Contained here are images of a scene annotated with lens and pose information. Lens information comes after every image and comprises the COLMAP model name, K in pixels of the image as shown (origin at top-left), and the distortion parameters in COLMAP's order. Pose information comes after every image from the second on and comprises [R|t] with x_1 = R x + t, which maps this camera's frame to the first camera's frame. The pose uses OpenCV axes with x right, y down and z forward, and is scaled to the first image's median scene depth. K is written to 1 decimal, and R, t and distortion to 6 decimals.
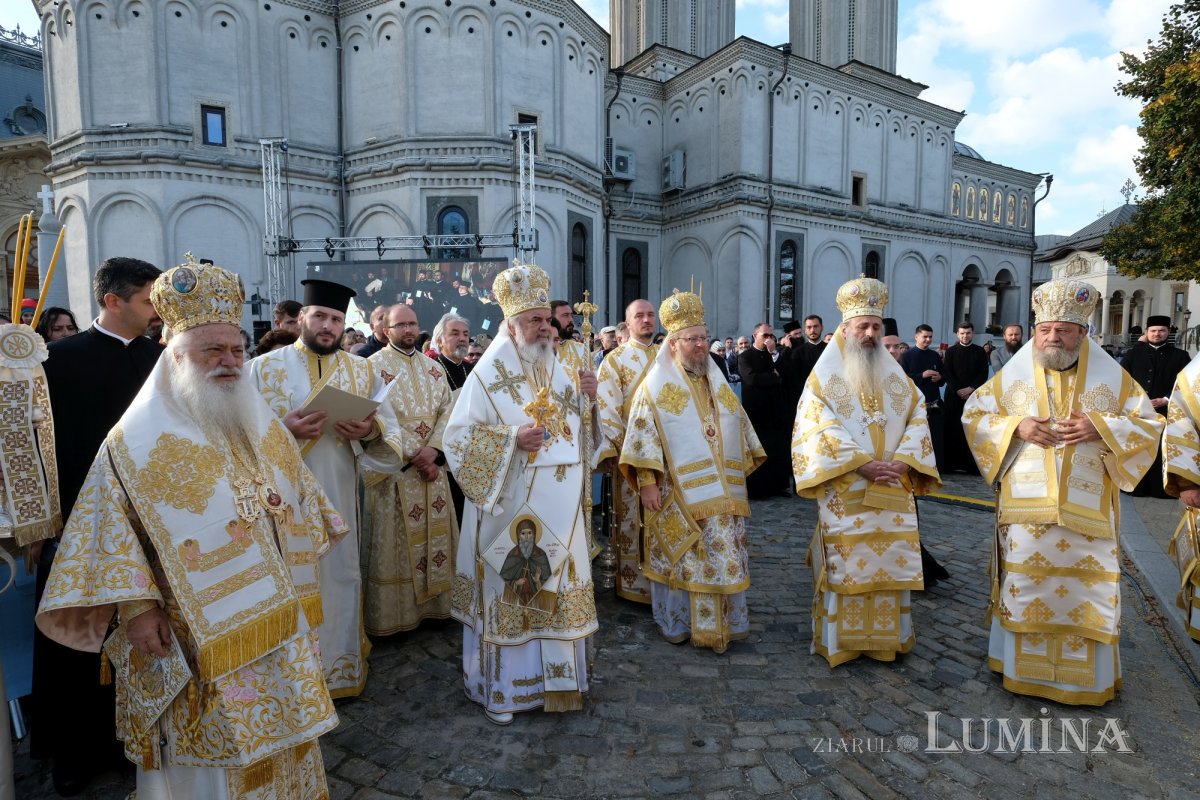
lens RADIAL K [[625.3, 0, 601.1], [0, 625.3, 400.0], [0, 0, 1]] dist [0.004248, -0.003961]
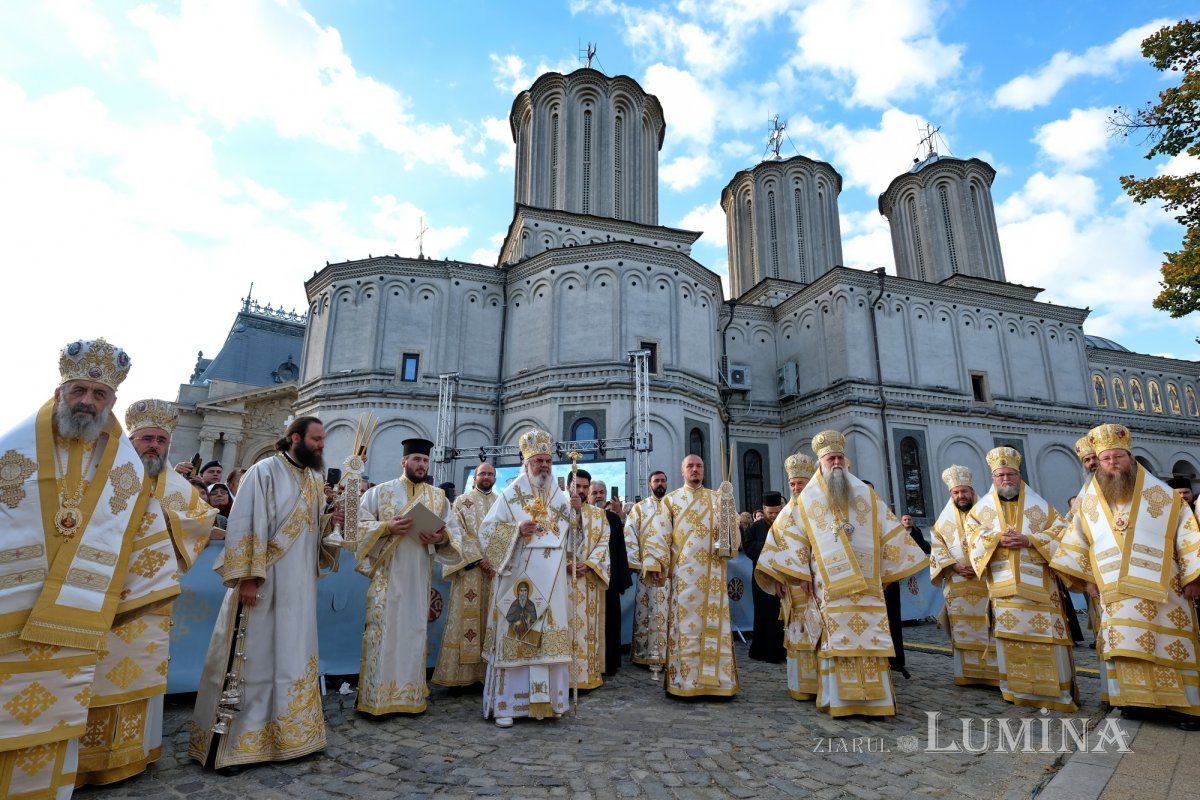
lens RADIAL K [[625.3, 0, 602.7], [0, 625.3, 402.5], [0, 0, 1]] dist [0.004248, -0.003961]
pose [[0.972221, -0.049123, -0.228852, 0.063431], [-0.027555, 0.946911, -0.320312, 0.035890], [0.232437, 0.317720, 0.919254, -0.078092]]
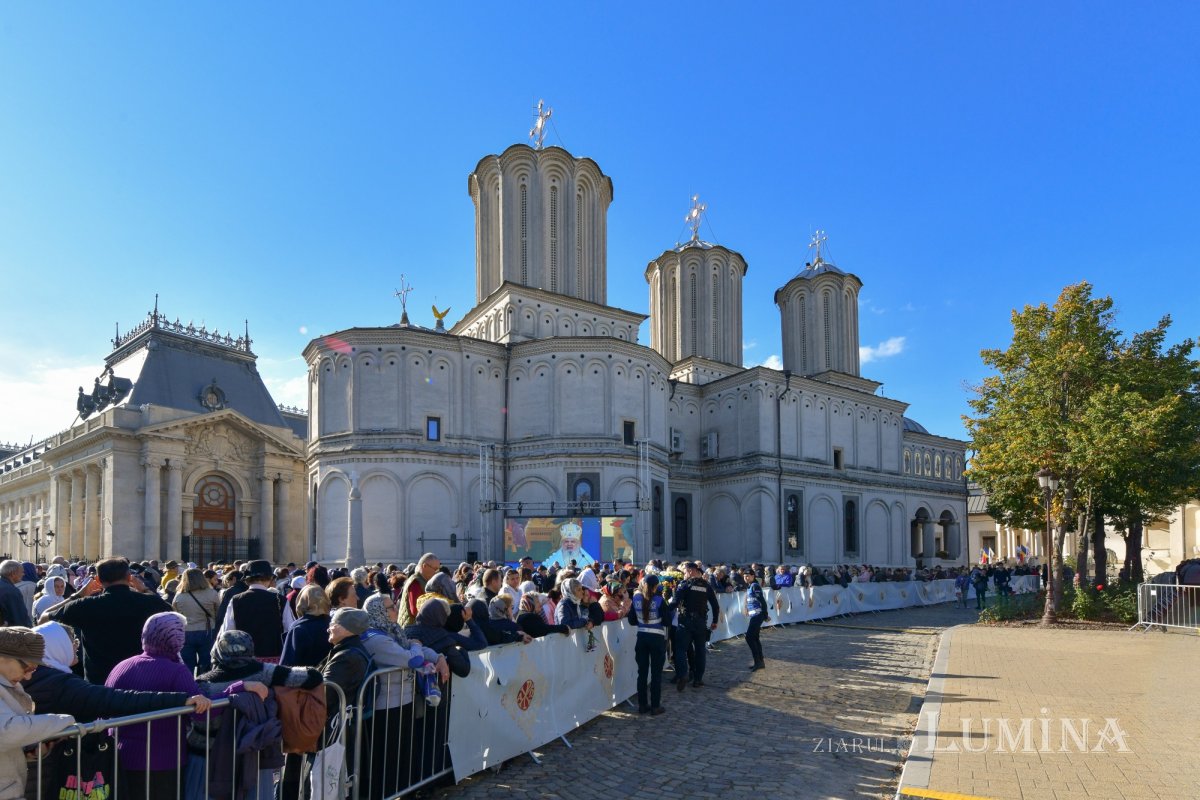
lens RADIAL K [[625.3, 0, 584.5], [0, 625.3, 546.5], [0, 0, 1]] dist [0.004248, -0.003961]
pose [[0.999966, 0.001210, 0.008211, -0.235248], [-0.000290, 0.993804, -0.111146, 0.032829], [-0.008295, 0.111140, 0.993770, -0.516771]]
